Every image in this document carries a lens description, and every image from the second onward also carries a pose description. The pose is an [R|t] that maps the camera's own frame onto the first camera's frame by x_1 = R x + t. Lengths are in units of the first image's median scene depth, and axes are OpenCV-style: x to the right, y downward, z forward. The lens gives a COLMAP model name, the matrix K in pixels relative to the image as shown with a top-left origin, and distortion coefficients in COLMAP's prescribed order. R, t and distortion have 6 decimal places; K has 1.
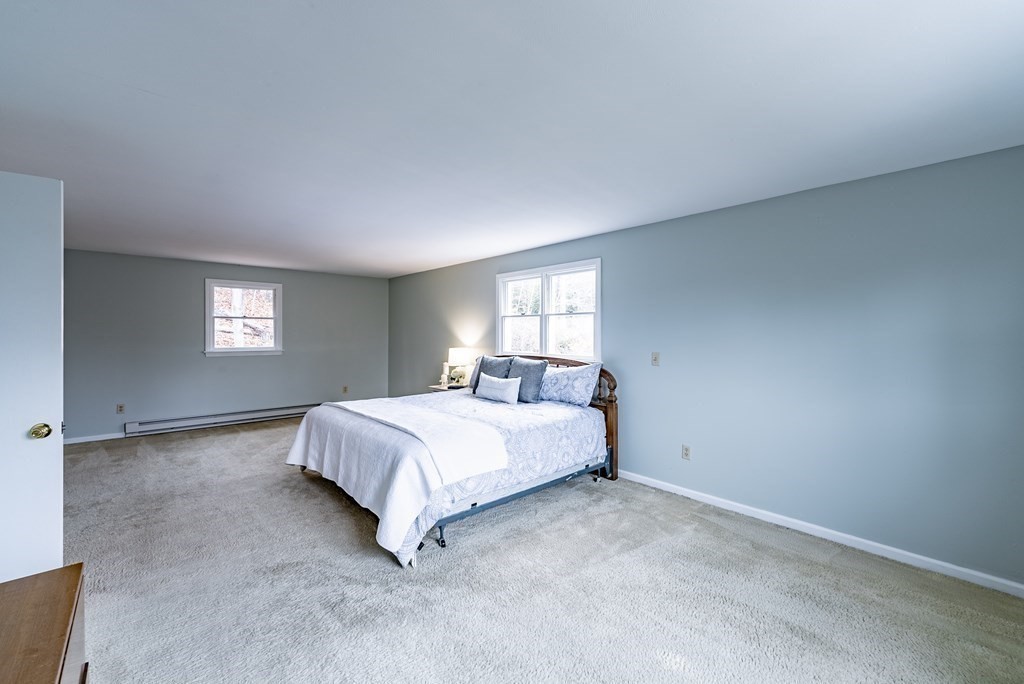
lens RADIAL K [[423.7, 0, 514.8], [0, 423.7, 336.1], [0, 0, 1]] dist [0.001118, 0.000111]
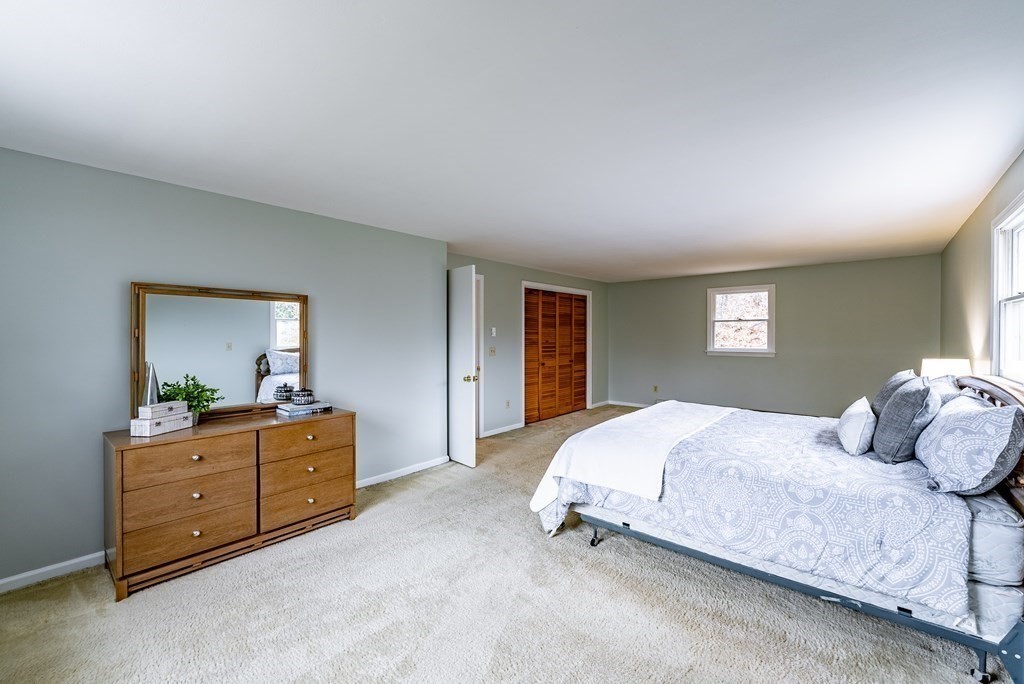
lens RADIAL K [[423.7, 0, 514.8], [0, 423.7, 336.1], [0, 0, 1]] dist [0.001118, 0.000111]
pose [[0.124134, 0.000798, -0.992265, 0.549457], [-0.005960, 0.999982, 0.000059, -0.001465], [0.992248, 0.005906, 0.124136, 0.464562]]
